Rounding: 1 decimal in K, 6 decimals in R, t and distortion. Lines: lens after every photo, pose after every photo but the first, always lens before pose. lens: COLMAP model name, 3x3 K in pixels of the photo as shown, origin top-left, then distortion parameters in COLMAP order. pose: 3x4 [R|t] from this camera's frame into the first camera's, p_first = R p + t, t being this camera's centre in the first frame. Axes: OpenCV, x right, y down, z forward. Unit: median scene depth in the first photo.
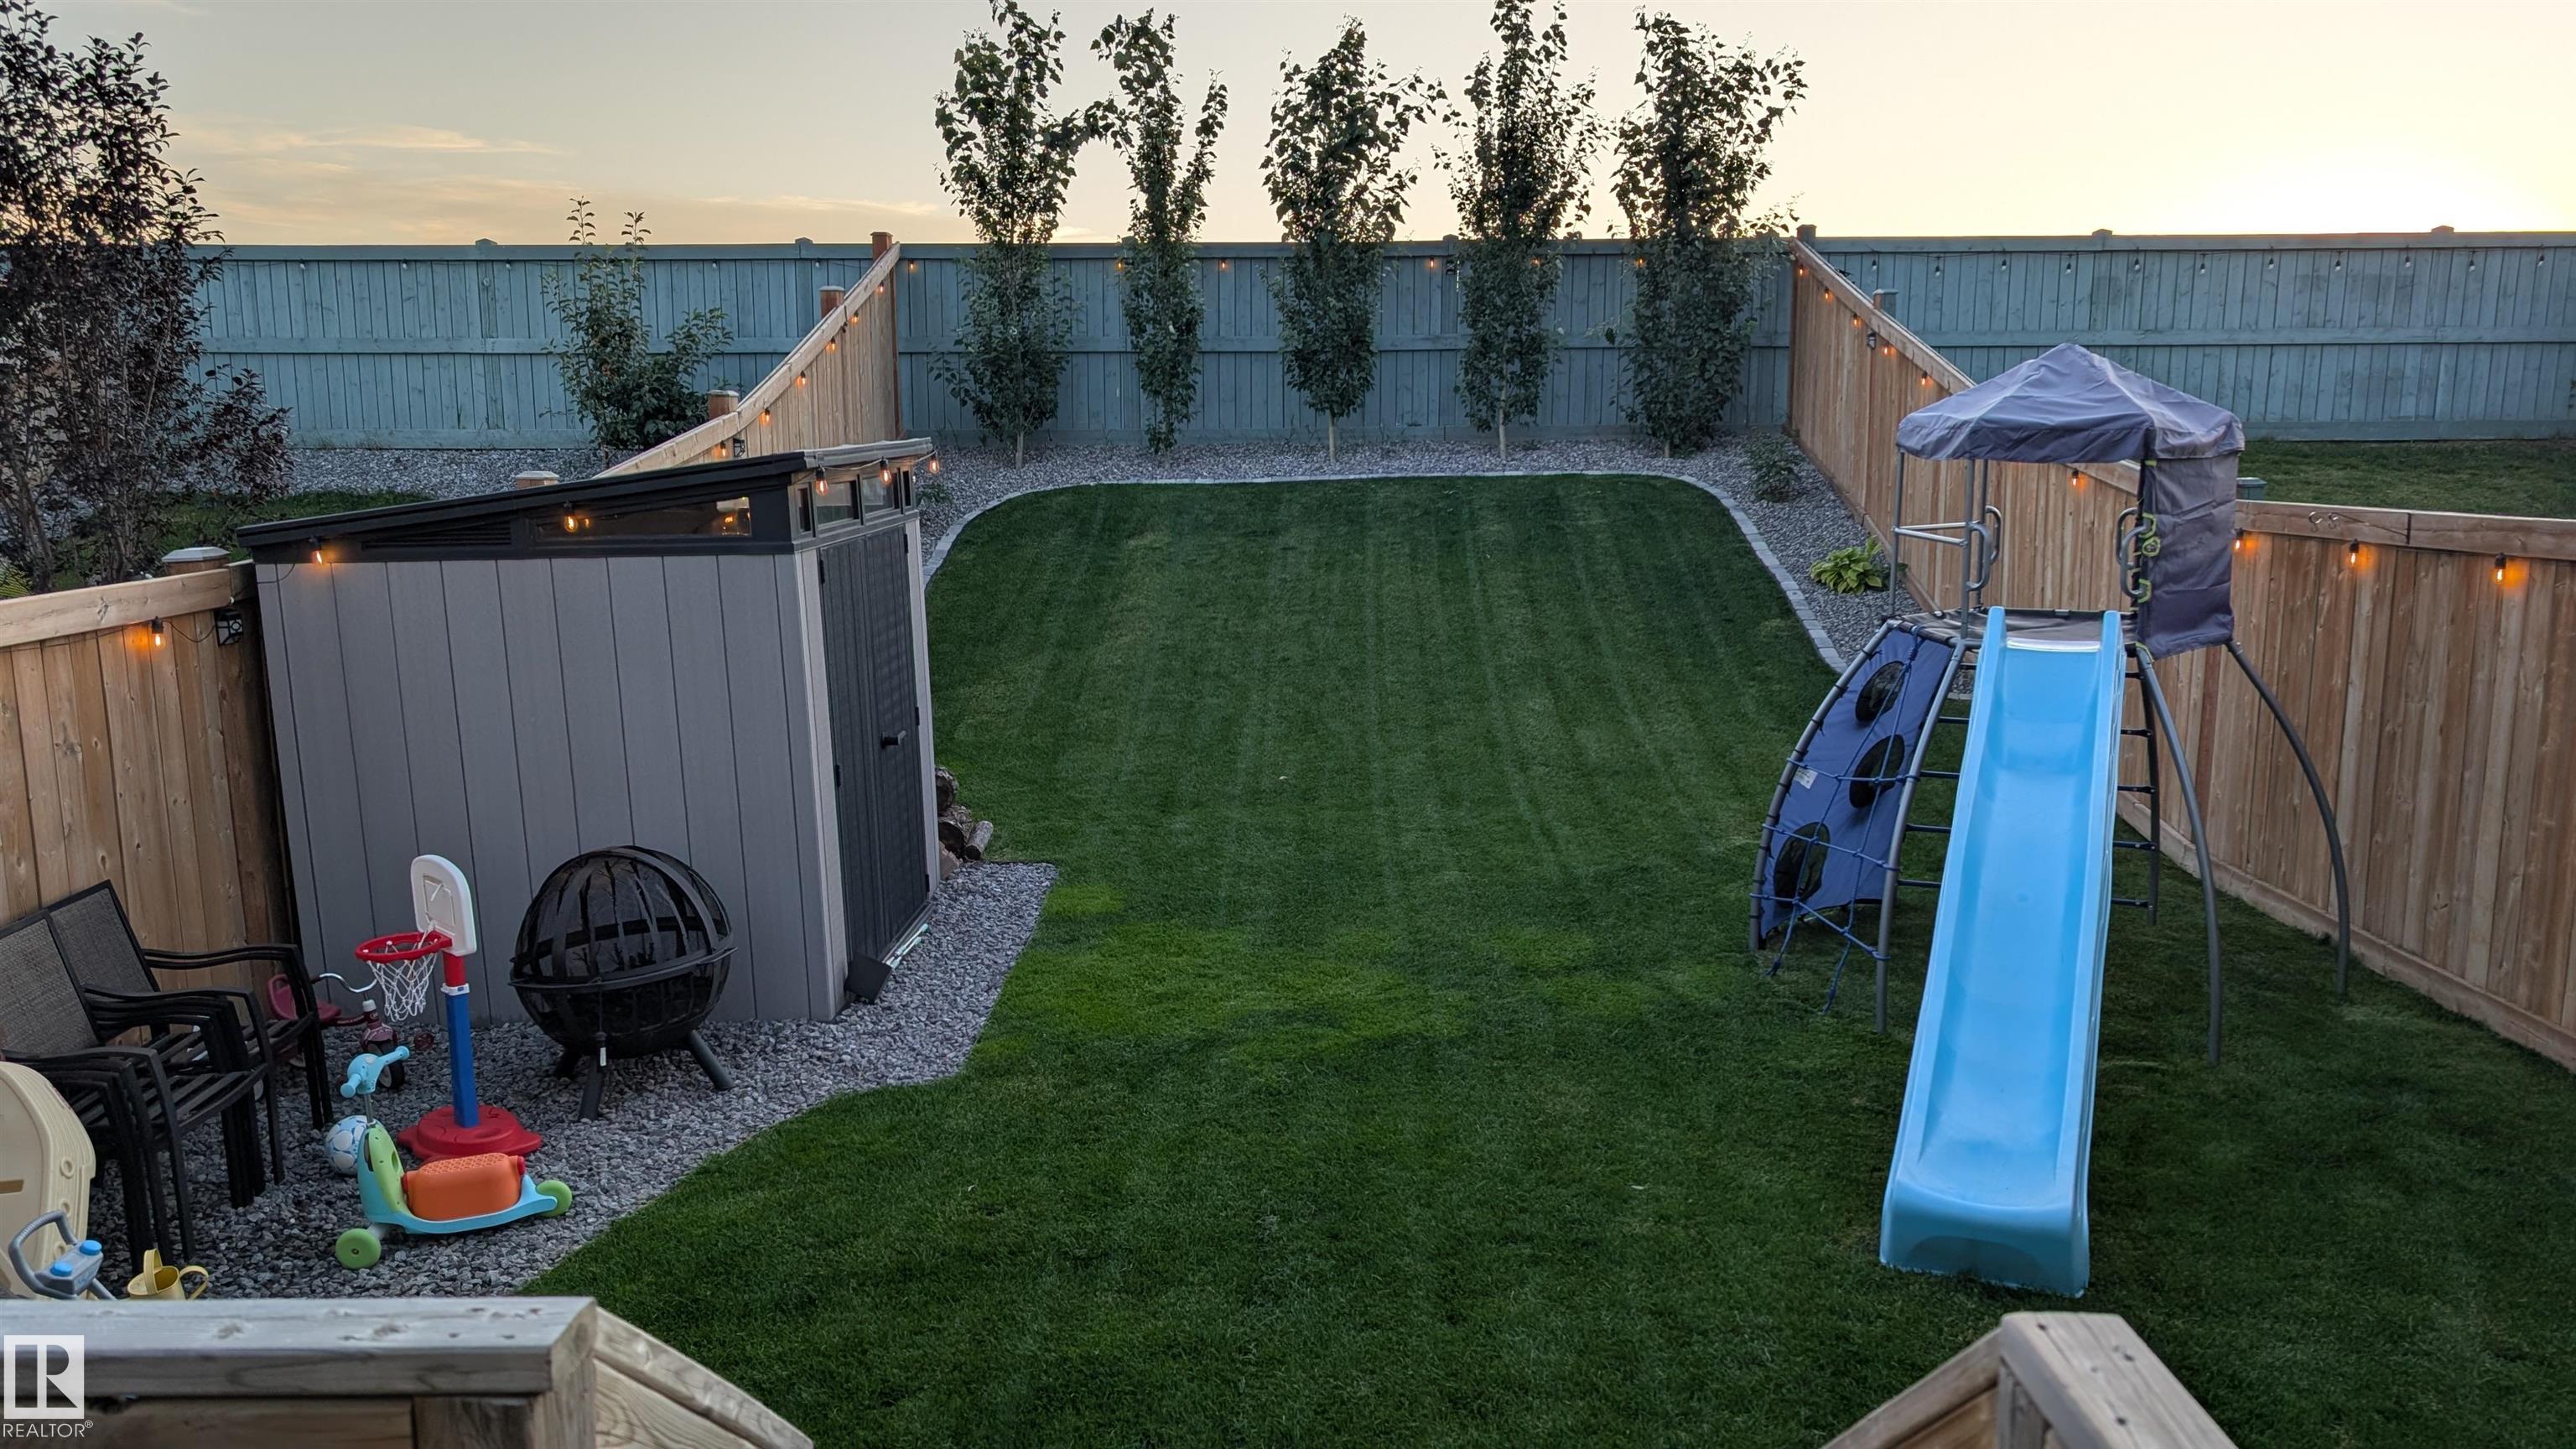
lens RADIAL K [[1857.0, 0, 1288.0], [0, 1857.0, 724.5], [0, 0, 1]] dist [0.011456, 0.006923]
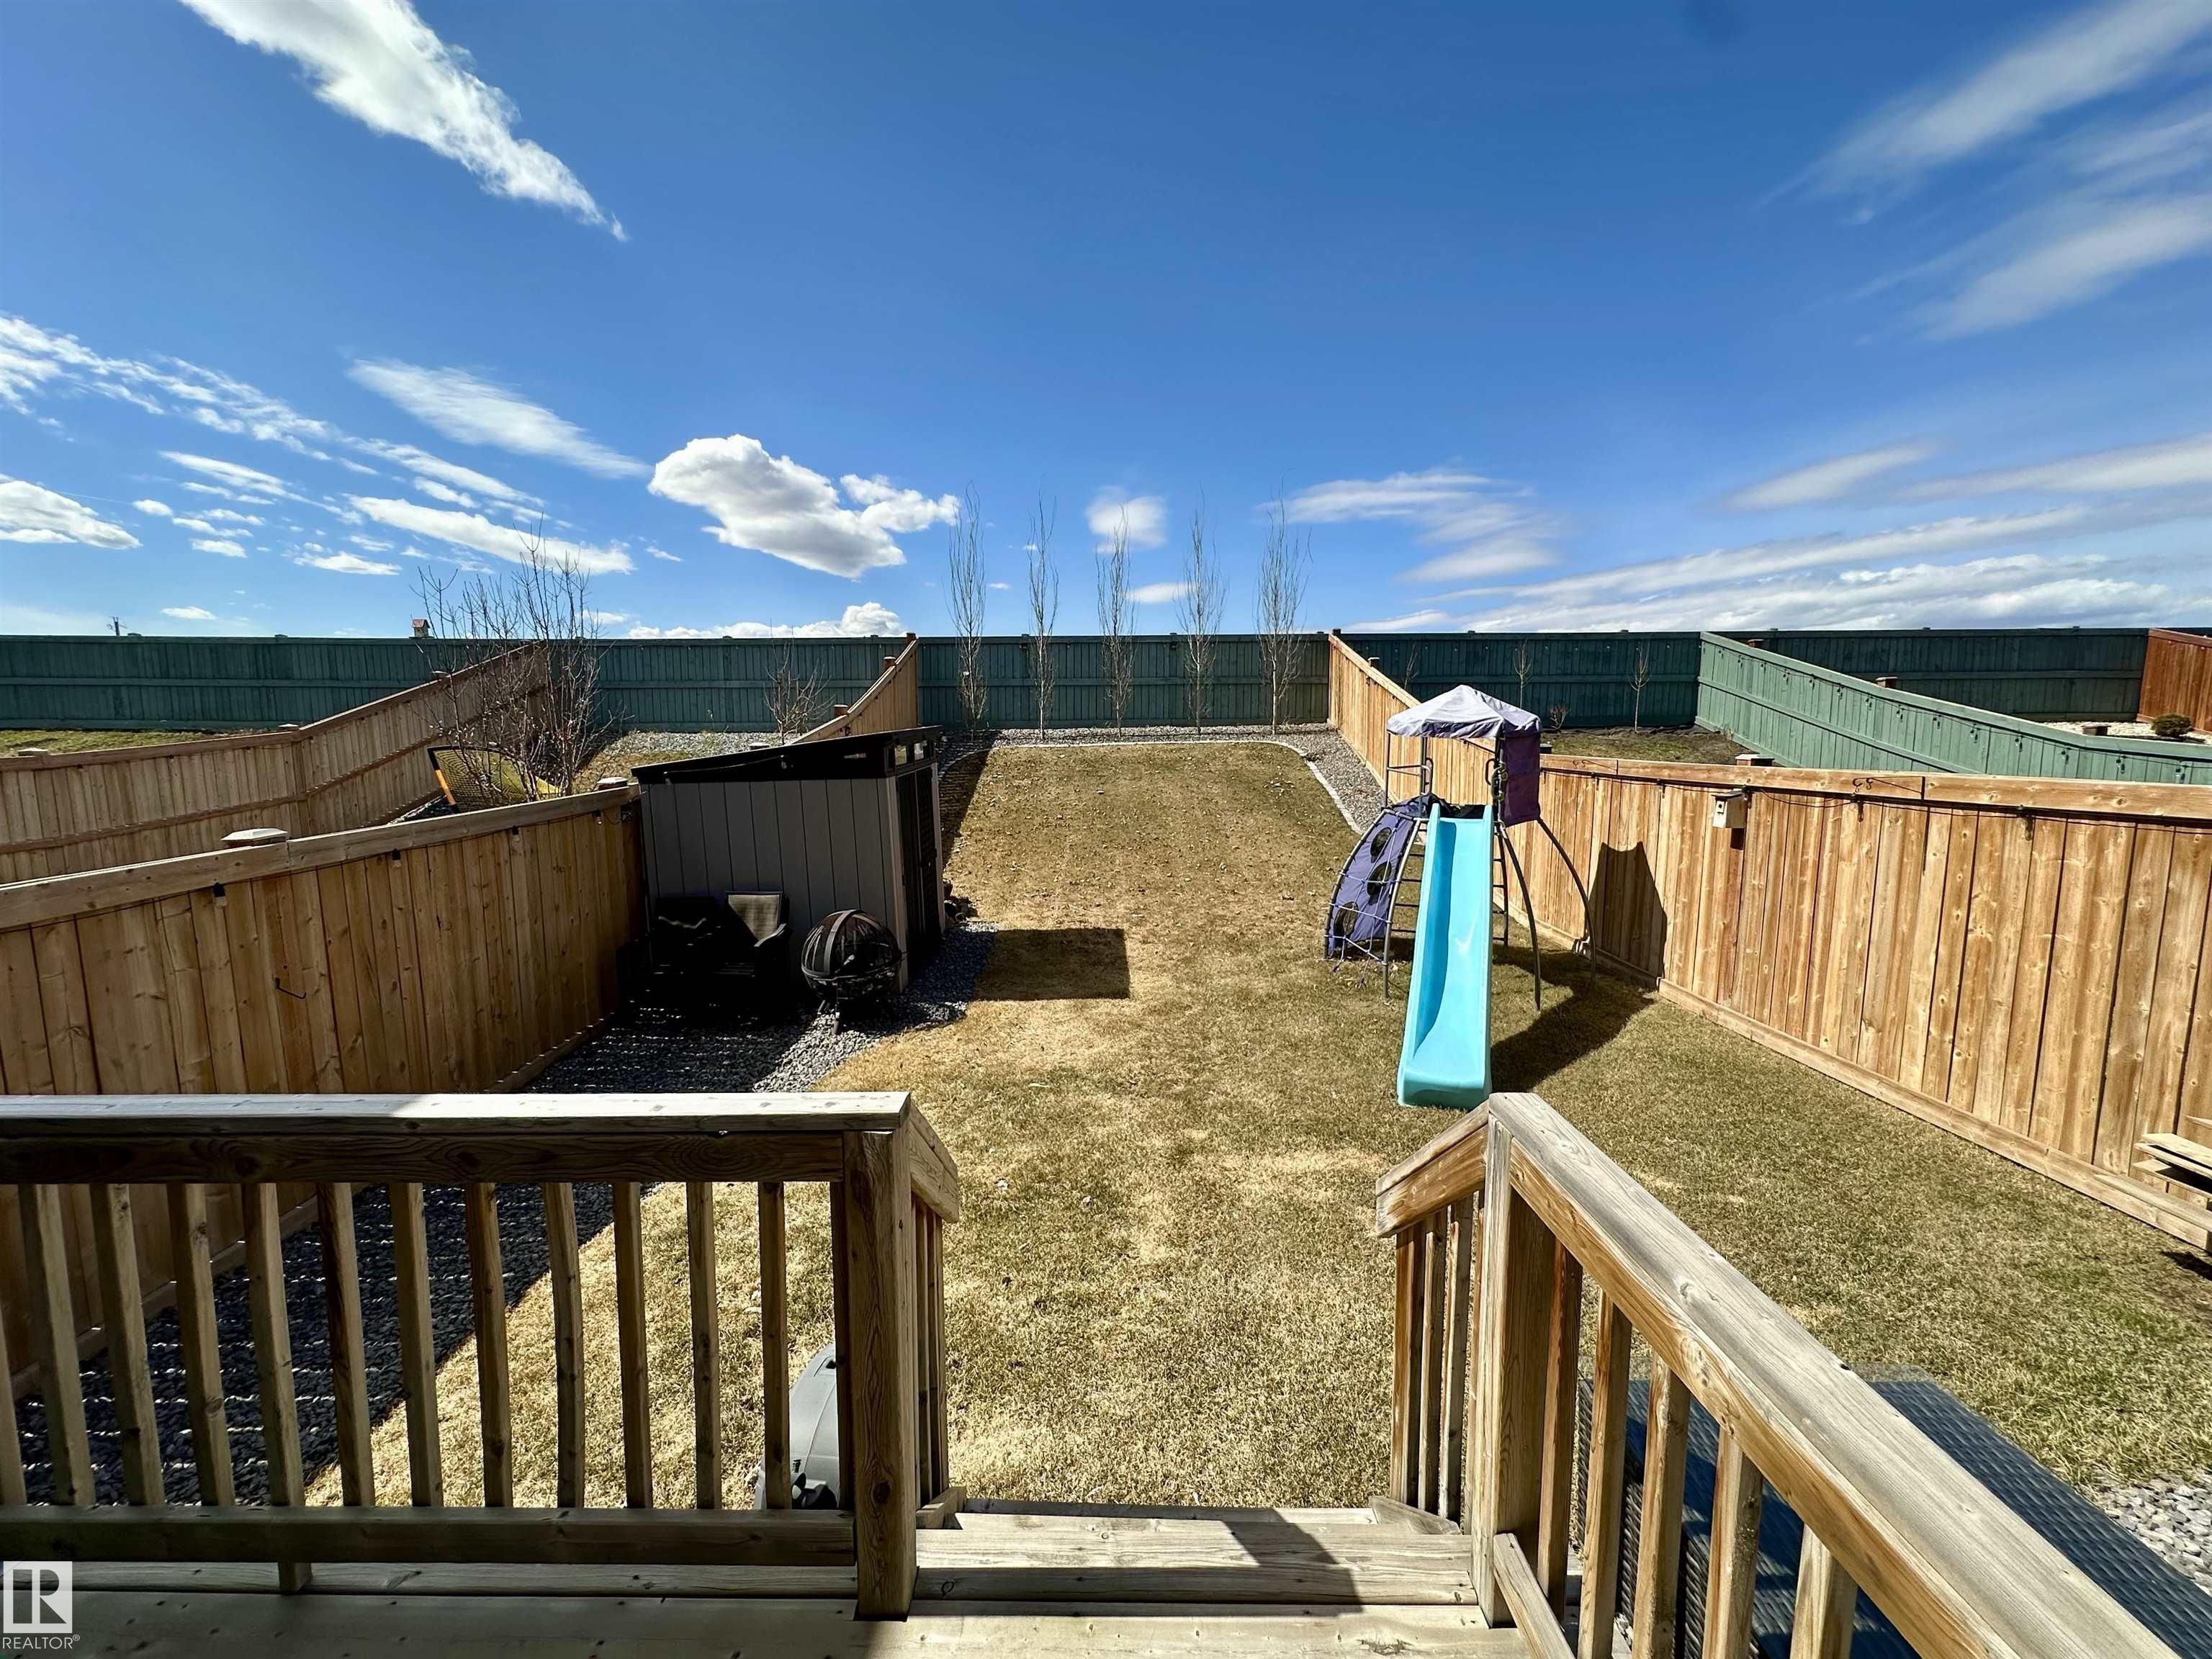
lens RADIAL K [[874.8, 0, 1094.7], [0, 874.8, 824.0], [0, 0, 1]] dist [-0.008045, 0.000335]
pose [[0.999970, -0.003426, 0.007014, -0.021862], [0.003705, 0.999186, -0.040159, 0.001390], [-0.006871, 0.040184, 0.999169, -0.020860]]
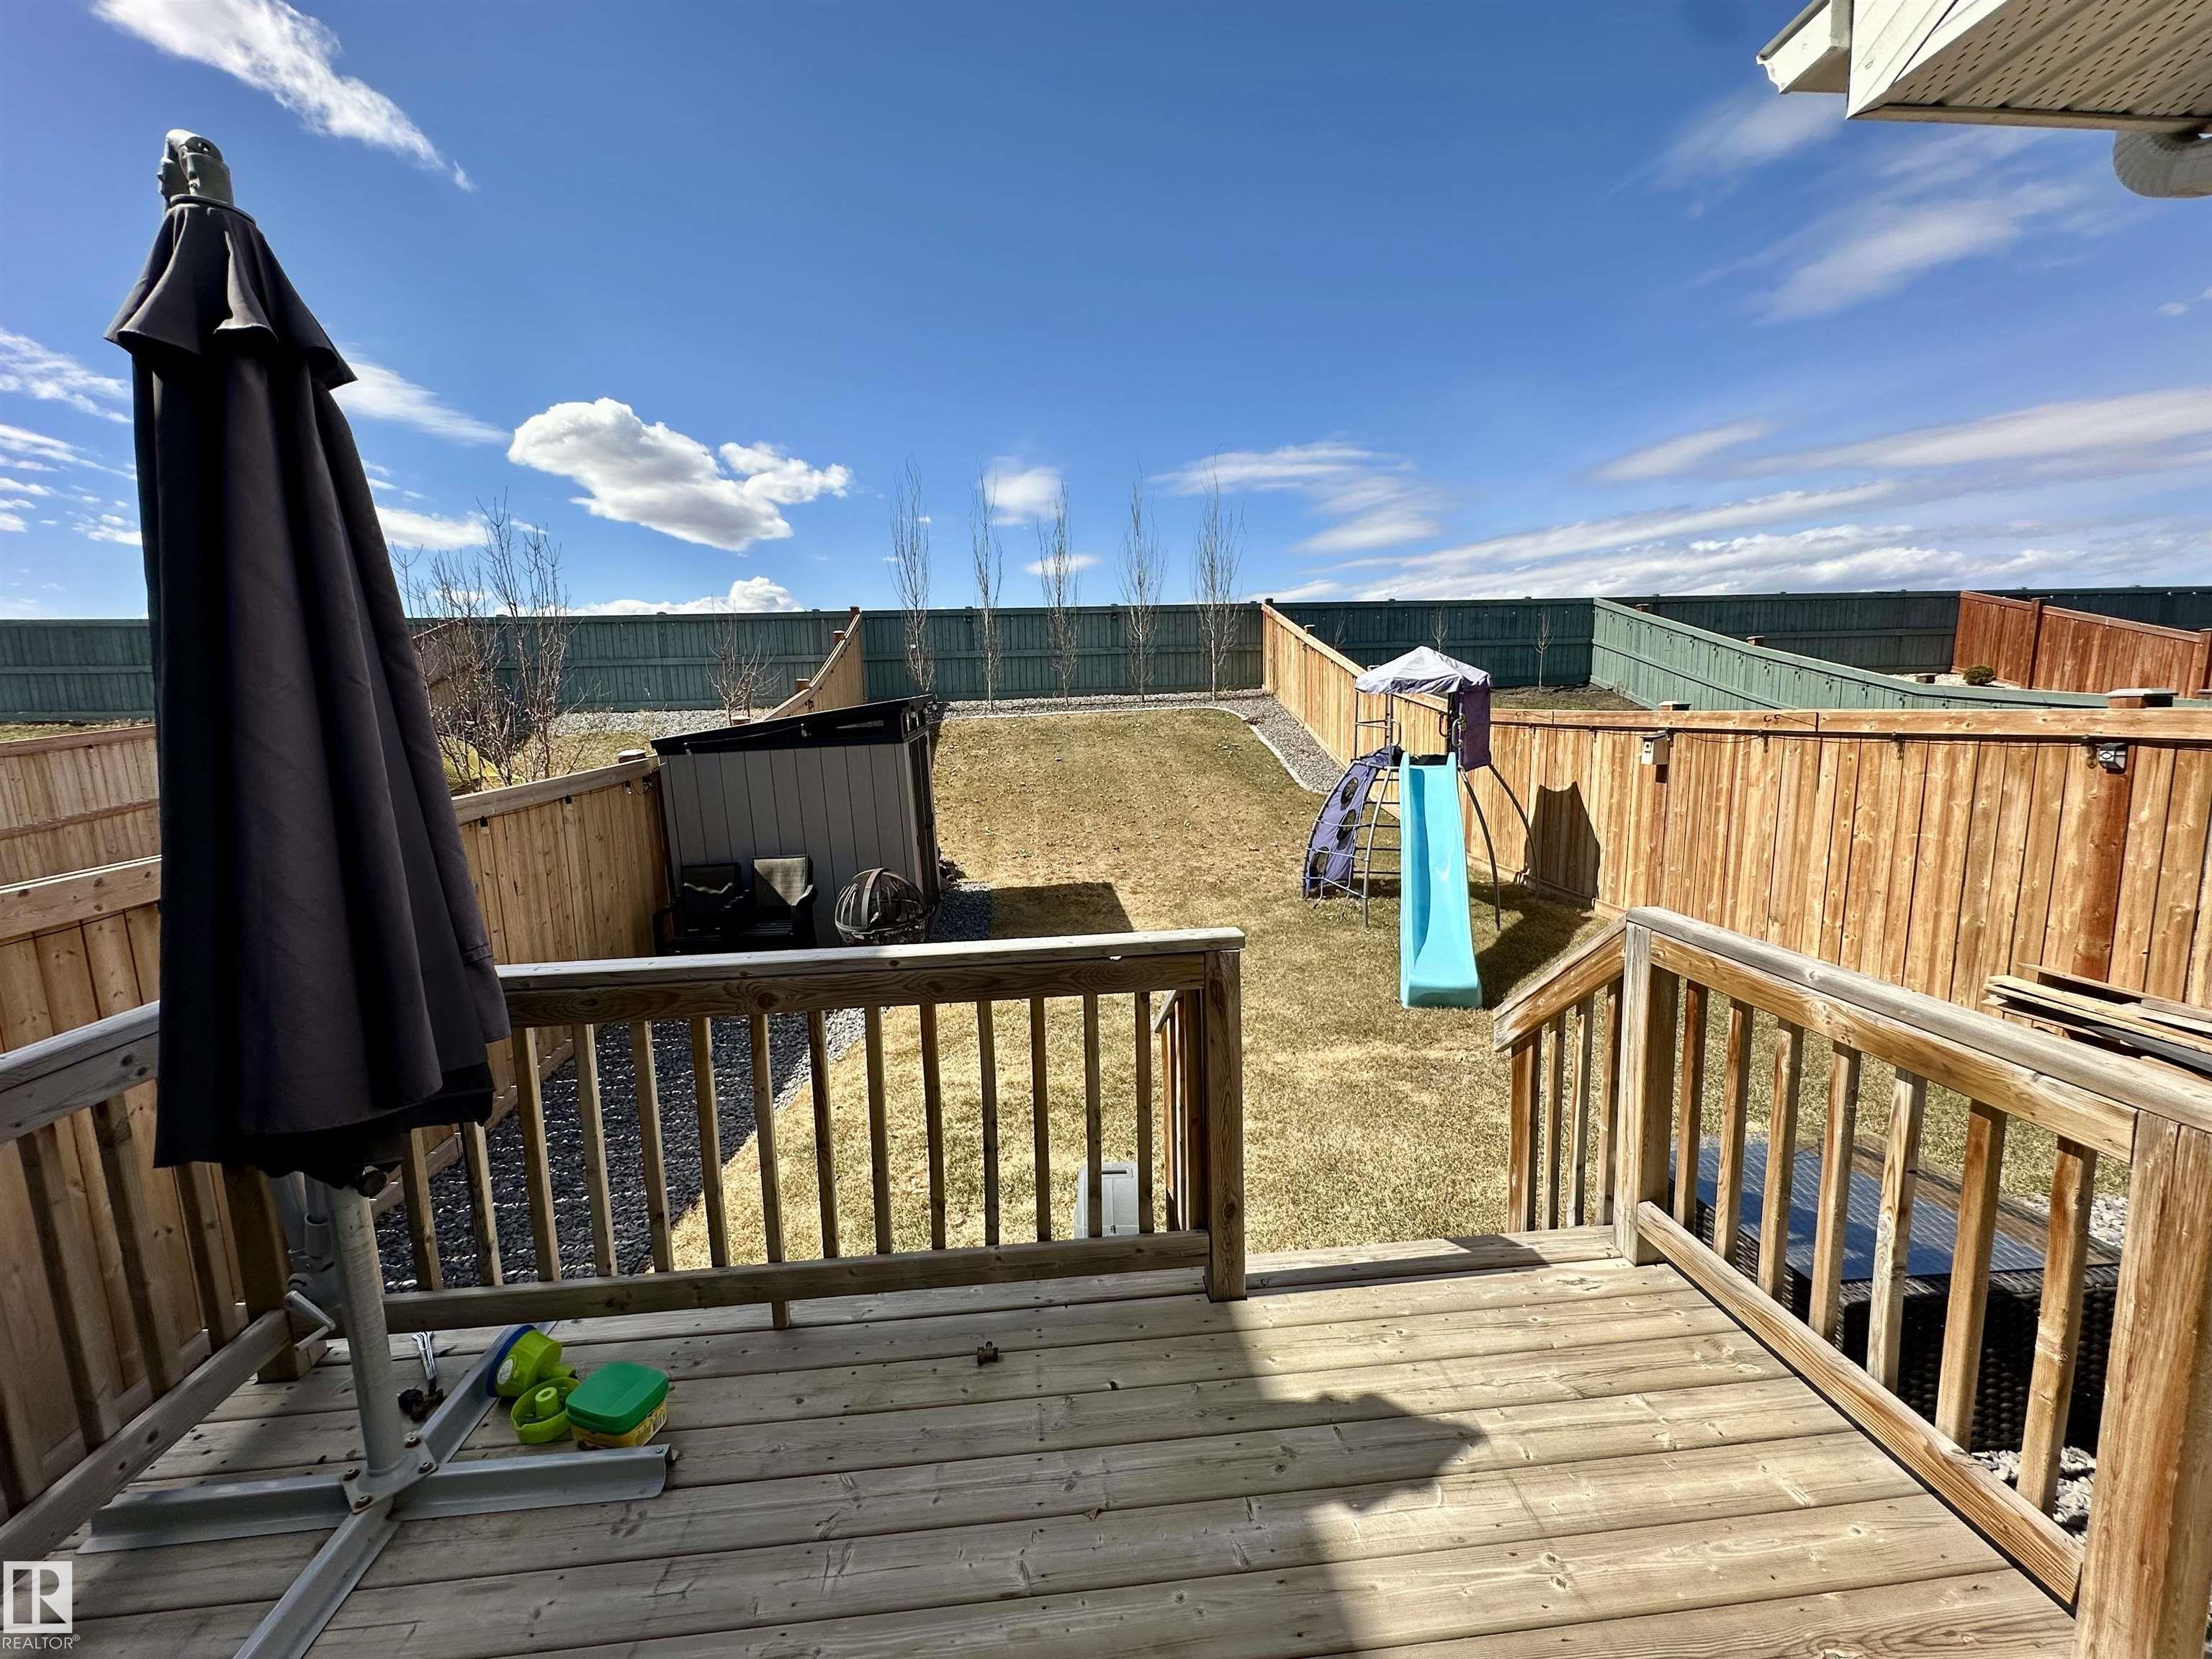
lens RADIAL K [[876.2, 0, 1092.4], [0, 876.2, 822.2], [0, 0, 1]] dist [-0.009167, -0.000170]
pose [[0.993325, -0.039282, 0.108456, -0.121408], [0.040703, 0.999112, -0.010917, 0.019587], [-0.107931, 0.015259, 0.994041, -0.080356]]
